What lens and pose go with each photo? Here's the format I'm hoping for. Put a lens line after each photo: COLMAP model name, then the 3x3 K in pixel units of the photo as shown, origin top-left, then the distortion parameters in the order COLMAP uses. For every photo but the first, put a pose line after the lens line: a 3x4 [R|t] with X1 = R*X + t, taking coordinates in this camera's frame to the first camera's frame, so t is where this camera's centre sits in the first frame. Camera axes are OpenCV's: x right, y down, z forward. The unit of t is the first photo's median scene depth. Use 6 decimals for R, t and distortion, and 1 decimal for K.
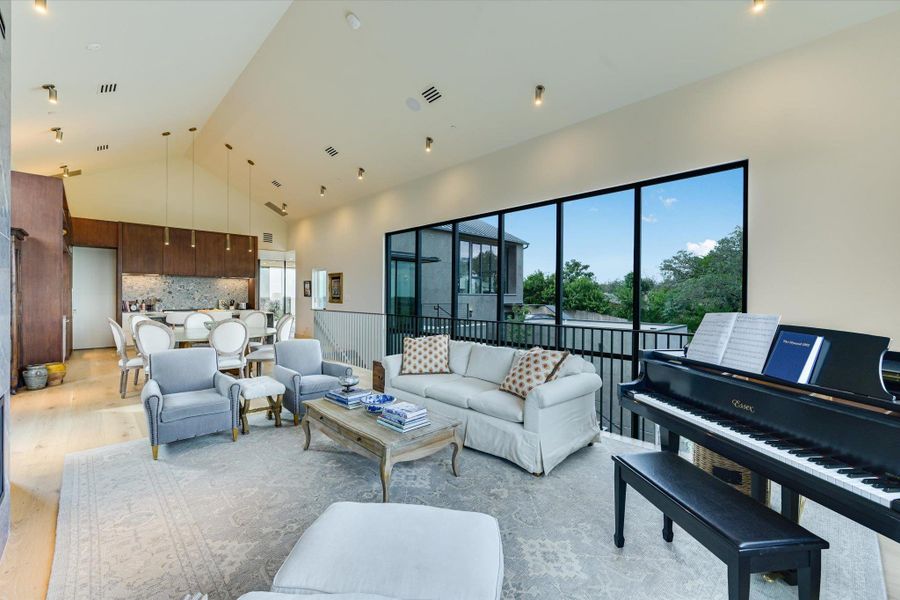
lens RADIAL K [[370.7, 0, 450.0], [0, 370.7, 300.0], [0, 0, 1]] dist [0.000078, -0.000002]
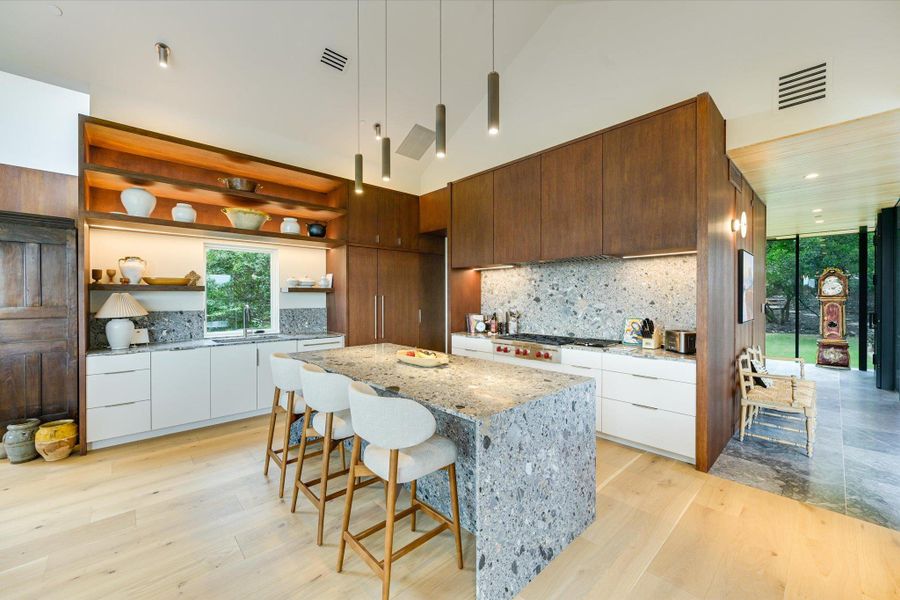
lens RADIAL K [[354.3, 0, 451.3], [0, 354.3, 296.6], [0, 0, 1]] dist [-0.000230, -0.000026]
pose [[-0.033102, -0.001945, -0.999450, -0.276654], [0.000250, 0.999998, -0.001954, -0.023214], [0.999452, -0.000315, -0.033101, 0.891358]]
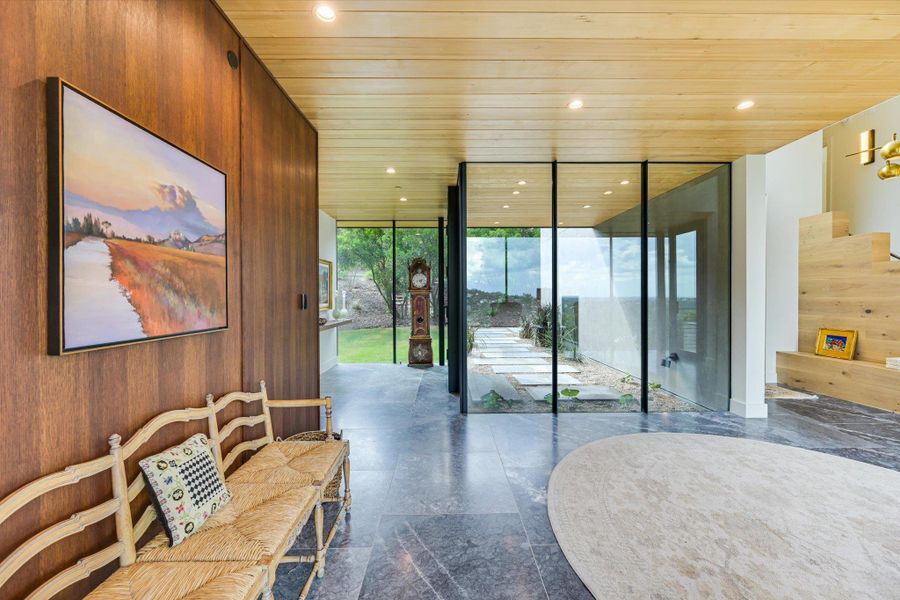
lens RADIAL K [[370.7, 0, 450.0], [0, 370.7, 300.0], [0, 0, 1]] dist [0.000078, -0.000002]
pose [[0.732660, -0.001200, -0.680593, -0.499830], [0.003828, 0.999990, 0.002358, -0.007325], [0.680584, -0.004333, 0.732658, 1.166624]]
